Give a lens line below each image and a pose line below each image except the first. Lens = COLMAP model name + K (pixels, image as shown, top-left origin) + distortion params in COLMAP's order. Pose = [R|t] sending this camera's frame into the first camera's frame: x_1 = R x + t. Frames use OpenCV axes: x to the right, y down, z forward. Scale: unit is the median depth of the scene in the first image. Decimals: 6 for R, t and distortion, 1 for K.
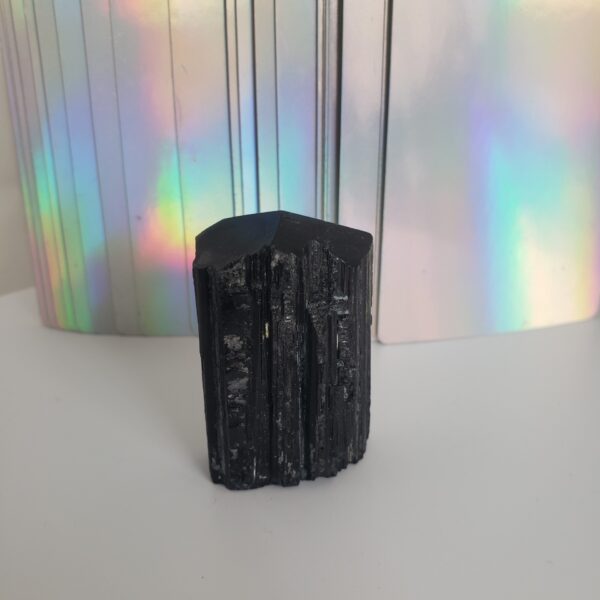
lens RADIAL K [[655.6, 0, 281.1], [0, 655.6, 297.7], [0, 0, 1]] dist [0.009848, -0.013592]
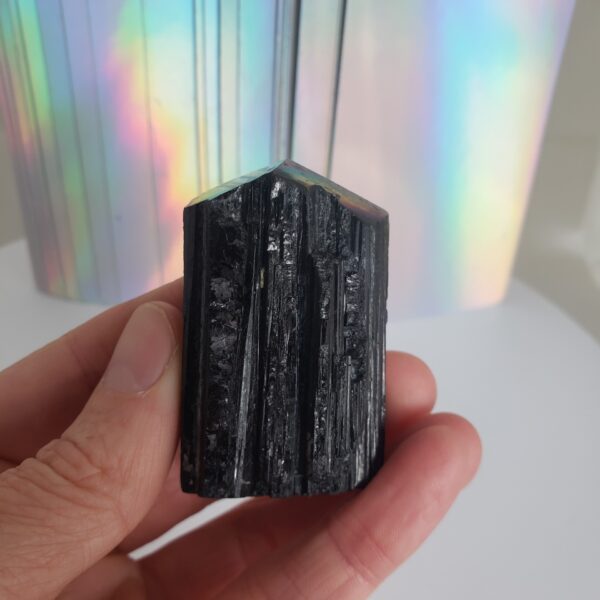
lens RADIAL K [[655.6, 0, 281.1], [0, 655.6, 297.7], [0, 0, 1]] dist [0.009848, -0.013592]
pose [[0.997975, 0.047474, -0.042329, 0.040544], [-0.059126, 0.937741, -0.342265, 0.365265], [0.023445, 0.344074, 0.938650, 0.207919]]
